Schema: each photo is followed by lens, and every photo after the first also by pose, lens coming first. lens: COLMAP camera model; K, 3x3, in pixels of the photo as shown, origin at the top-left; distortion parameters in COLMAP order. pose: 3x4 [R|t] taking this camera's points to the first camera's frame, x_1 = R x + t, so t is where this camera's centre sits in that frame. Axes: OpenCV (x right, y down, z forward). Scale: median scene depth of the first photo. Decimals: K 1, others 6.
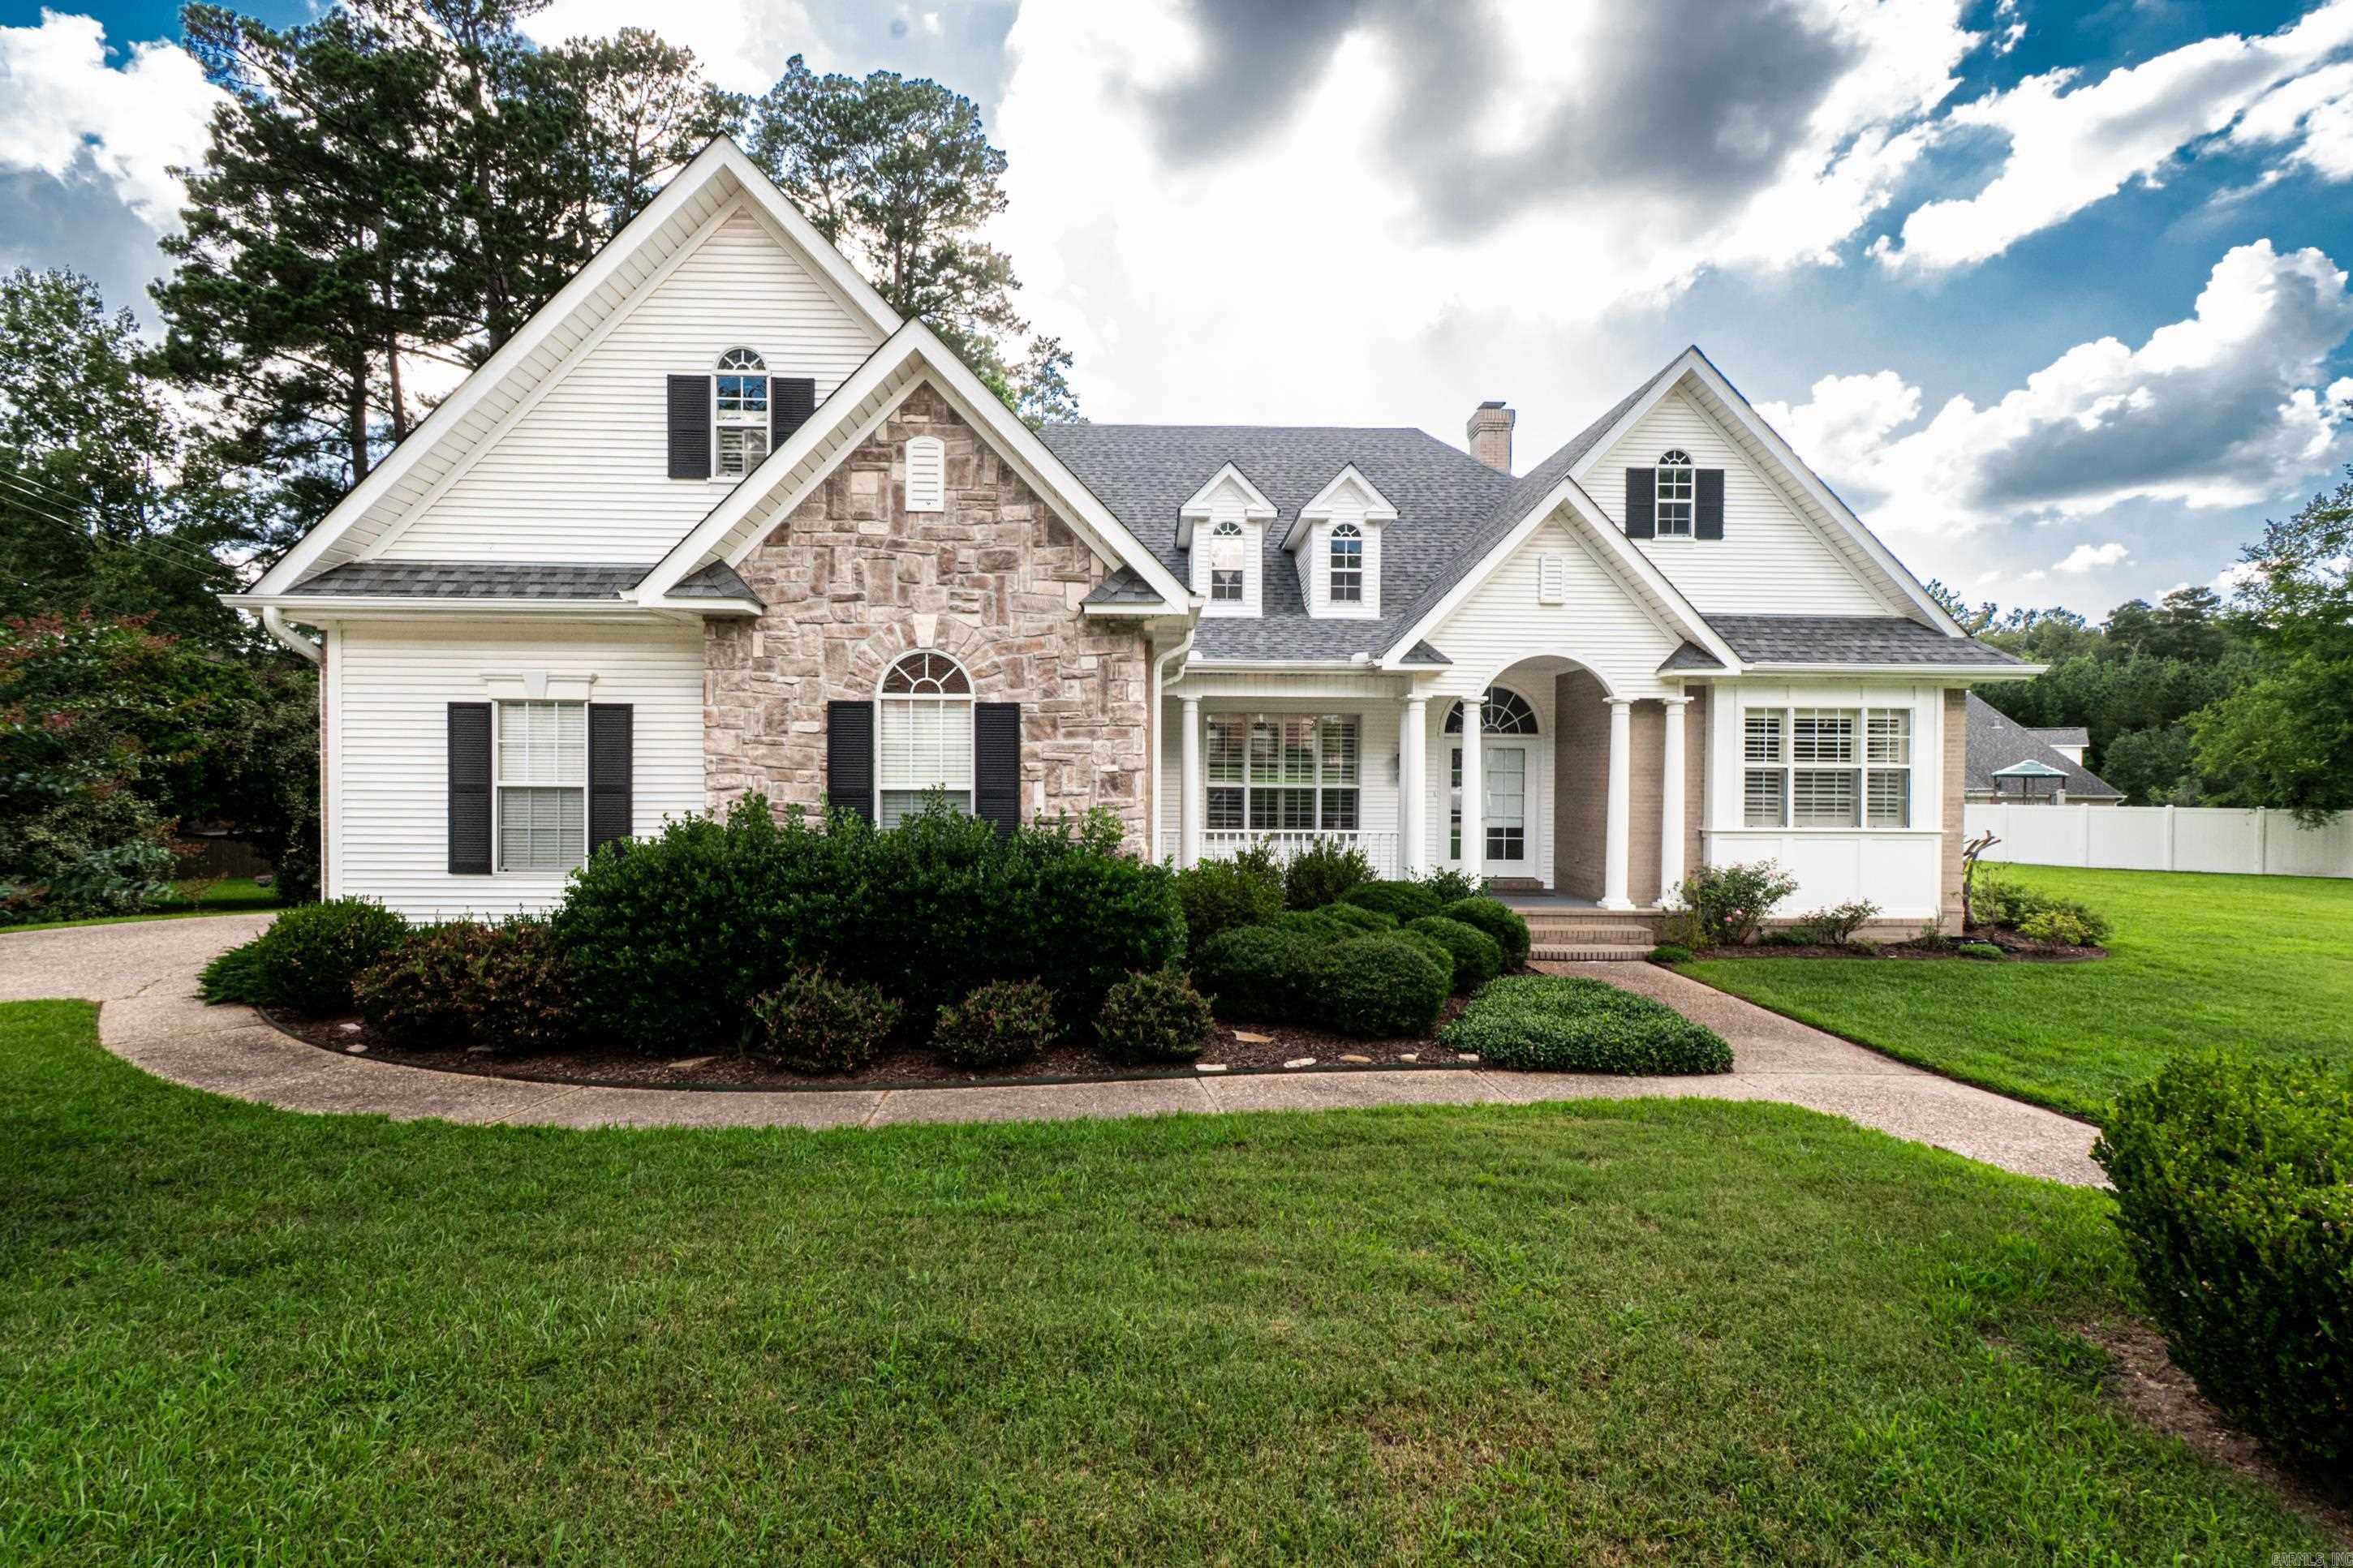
lens RADIAL K [[1045.5, 0, 1180.2], [0, 1045.5, 788.7], [0, 0, 1]] dist [0.012863, -0.007295]
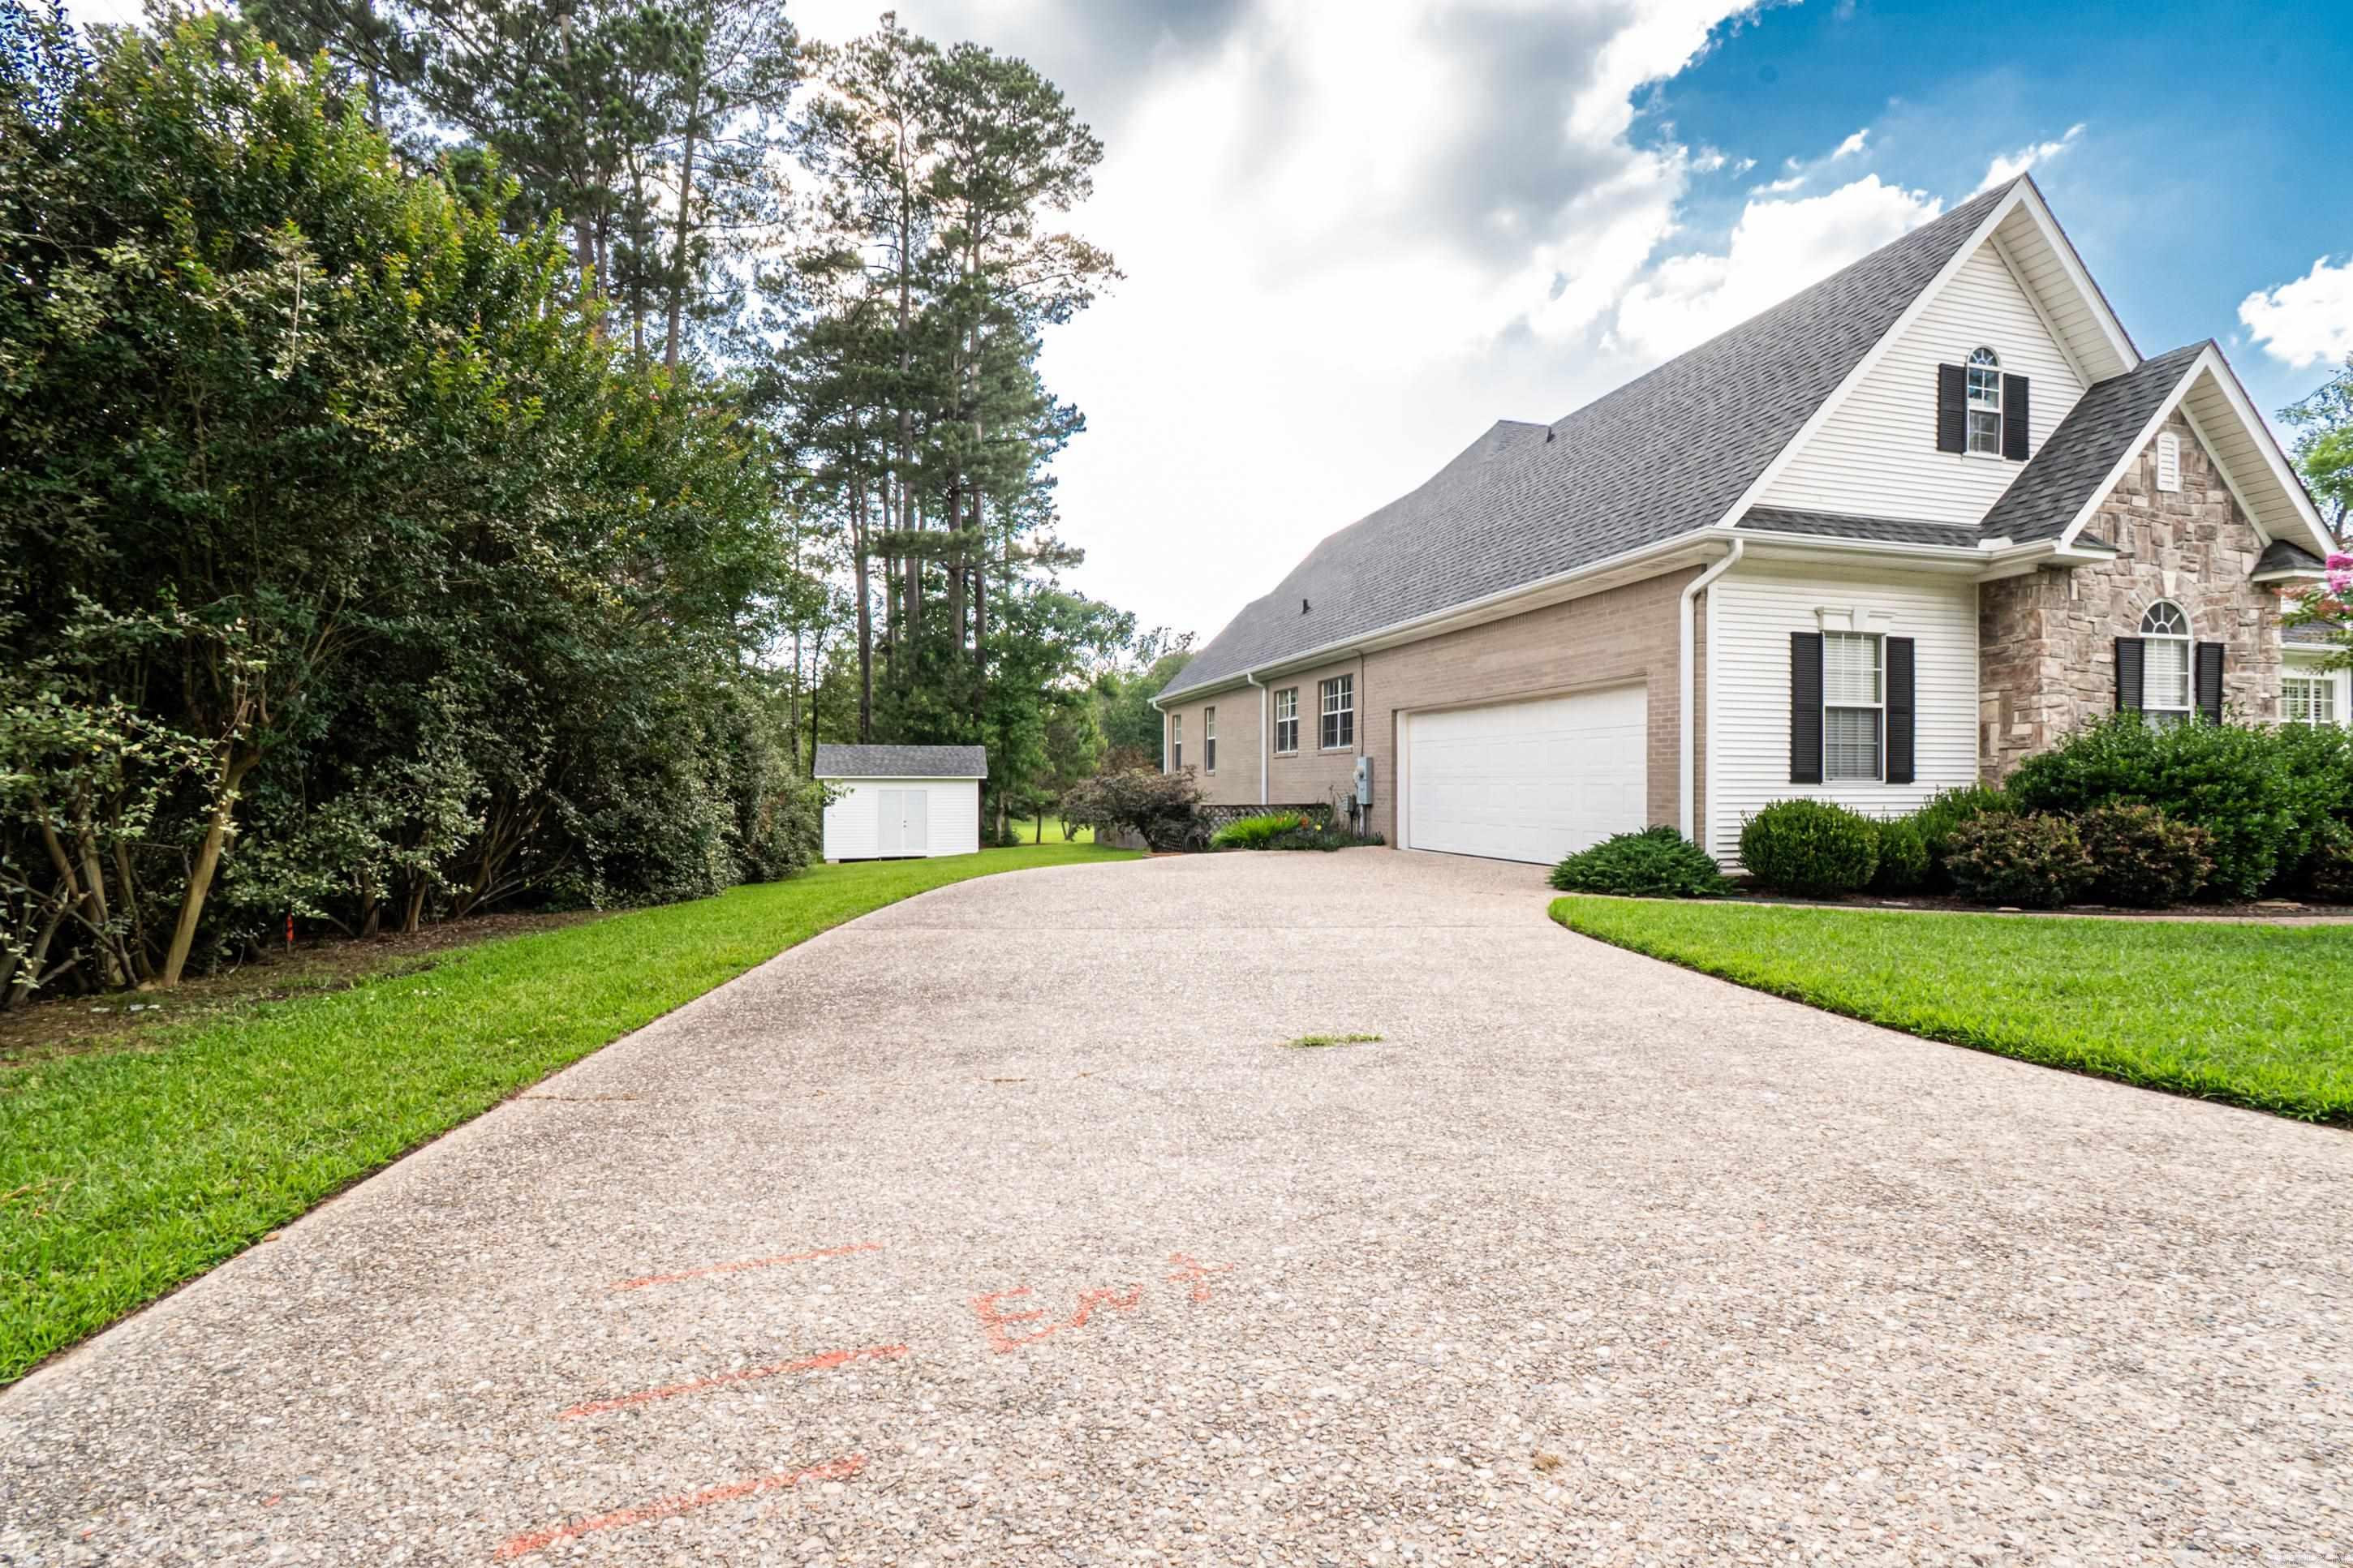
lens RADIAL K [[1045.5, 0, 1180.2], [0, 1045.5, 788.7], [0, 0, 1]] dist [0.012863, -0.007295]
pose [[0.966000, -0.008289, 0.258408, -1.733417], [0.010111, 0.999933, -0.005722, 0.092715], [-0.258343, 0.008140, 0.966019, 0.075650]]
